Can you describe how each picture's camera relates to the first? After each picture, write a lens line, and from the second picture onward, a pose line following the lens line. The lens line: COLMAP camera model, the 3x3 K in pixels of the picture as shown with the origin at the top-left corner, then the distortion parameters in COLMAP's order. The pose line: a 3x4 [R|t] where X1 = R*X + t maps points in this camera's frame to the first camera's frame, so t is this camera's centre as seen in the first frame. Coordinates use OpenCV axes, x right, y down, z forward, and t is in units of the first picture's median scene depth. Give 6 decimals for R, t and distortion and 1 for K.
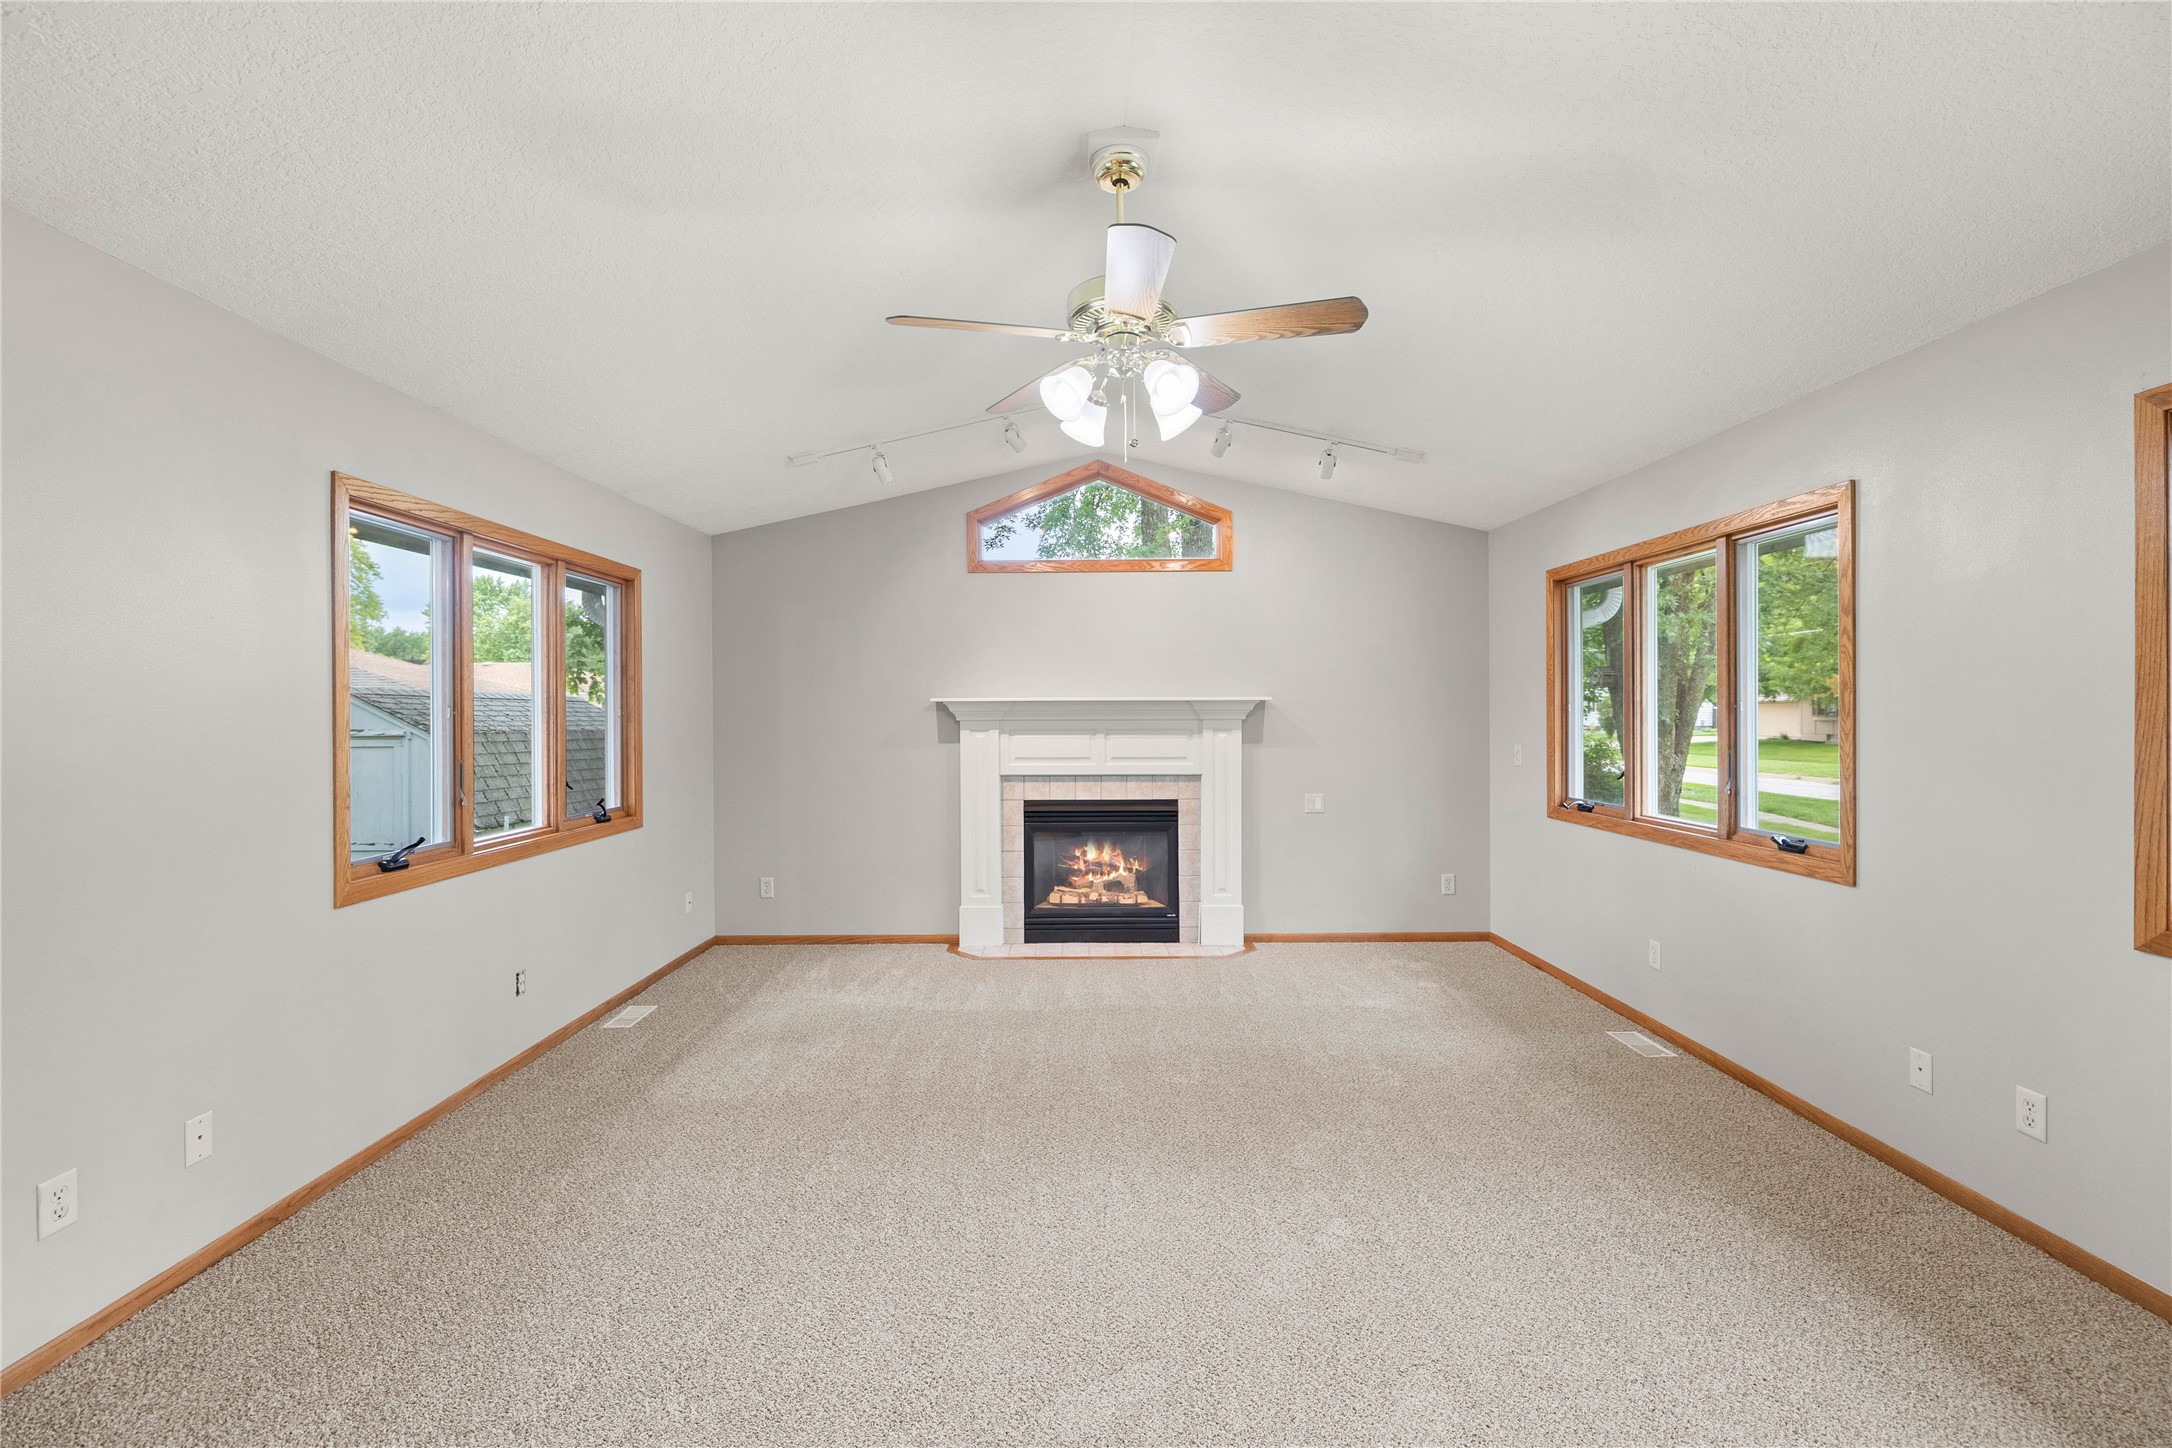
lens RADIAL K [[918.7, 0, 1079.6], [0, 918.7, 713.2], [0, 0, 1]] dist [0.001996, 0.000080]
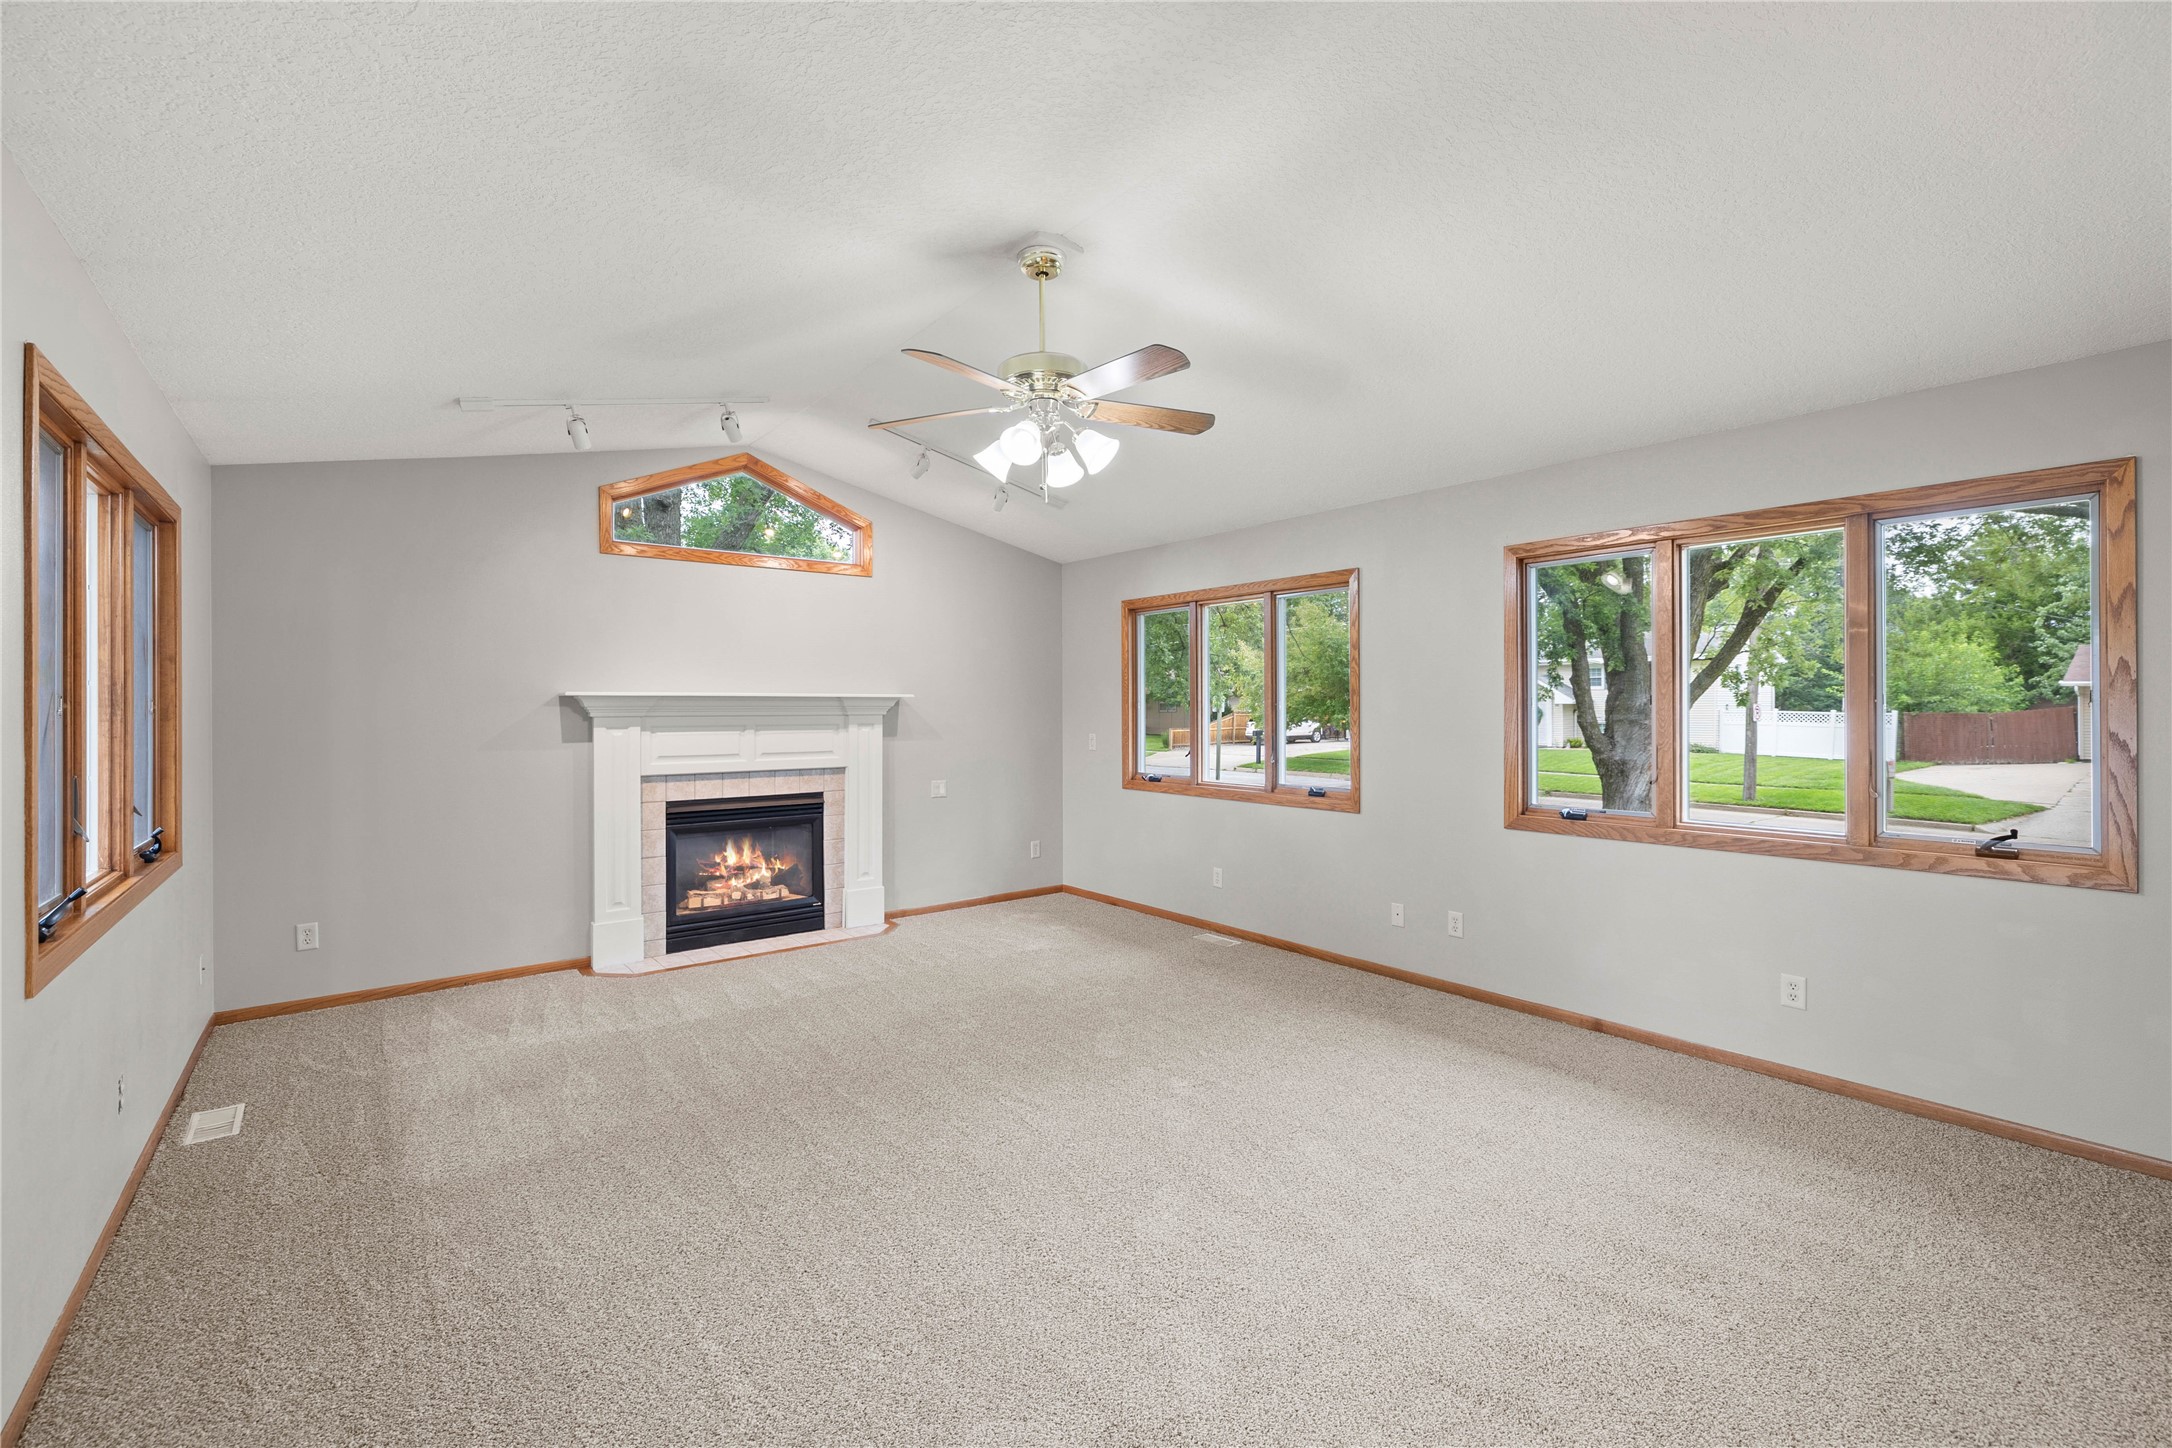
lens RADIAL K [[915.0, 0, 1074.0], [0, 915.0, 703.5], [0, 0, 1]] dist [0.000169, 0.000135]
pose [[0.790845, 0.004983, 0.611996, -0.306324], [0.000225, 0.999964, -0.008434, 0.002659], [-0.612016, 0.006807, 0.790816, 0.005779]]
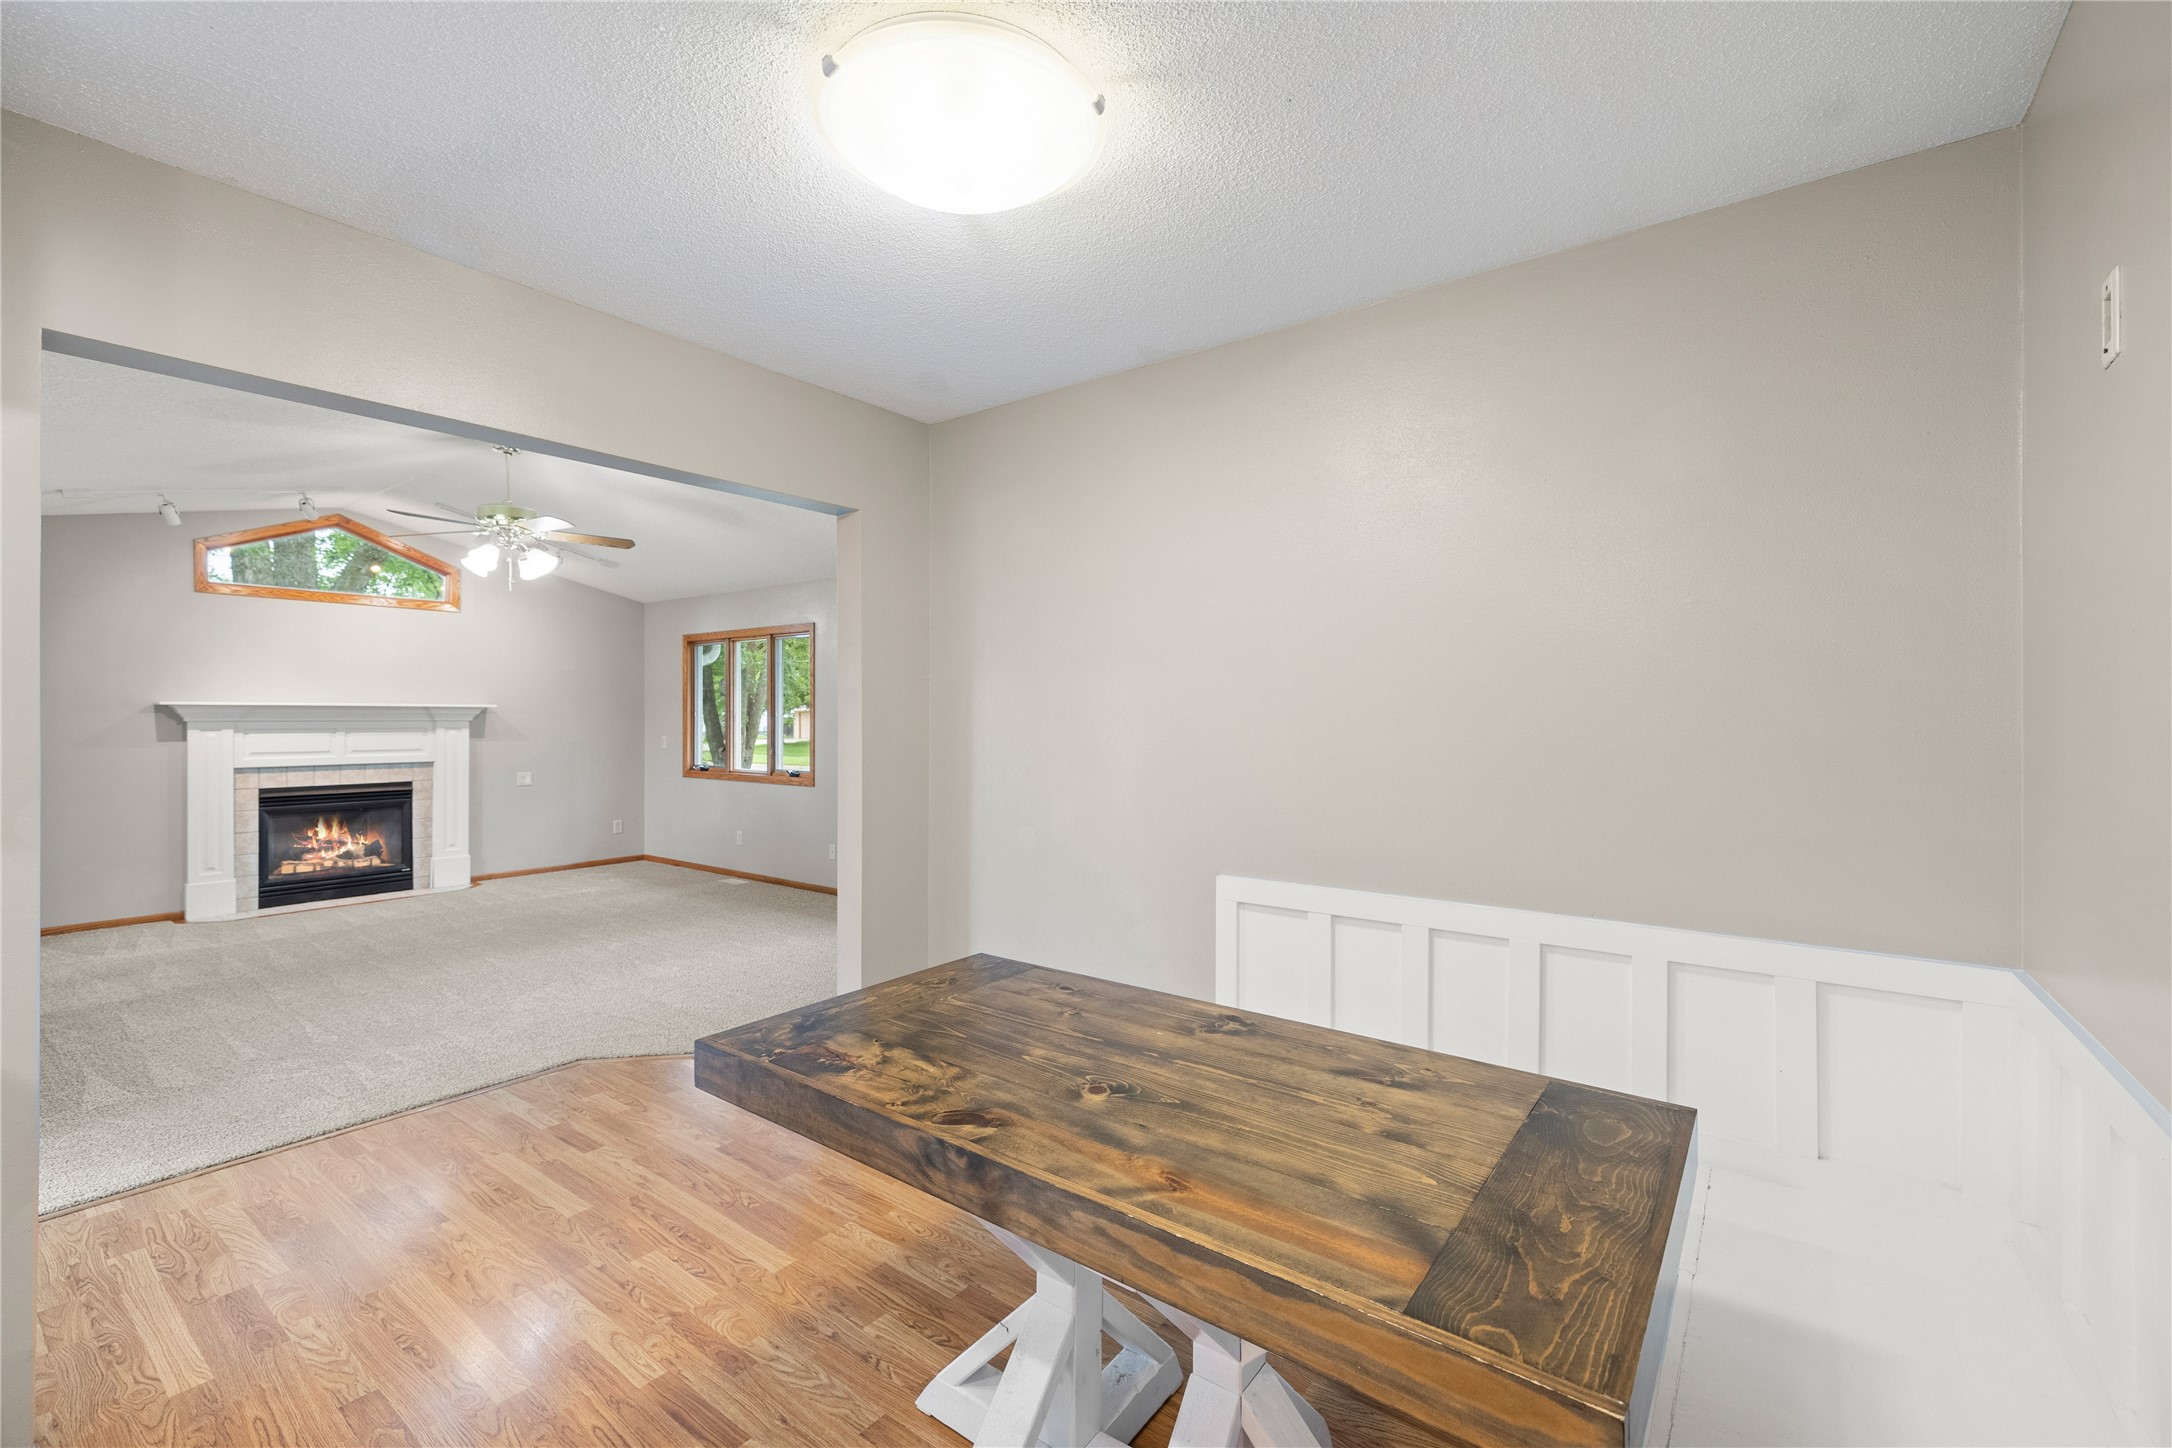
lens RADIAL K [[918.7, 0, 1079.6], [0, 918.7, 713.2], [0, 0, 1]] dist [0.001996, 0.000080]
pose [[0.603522, 0.007222, 0.797314, -0.372485], [-0.001371, 0.999967, -0.008019, 0.005356], [-0.797345, 0.003747, 0.603512, -0.567948]]
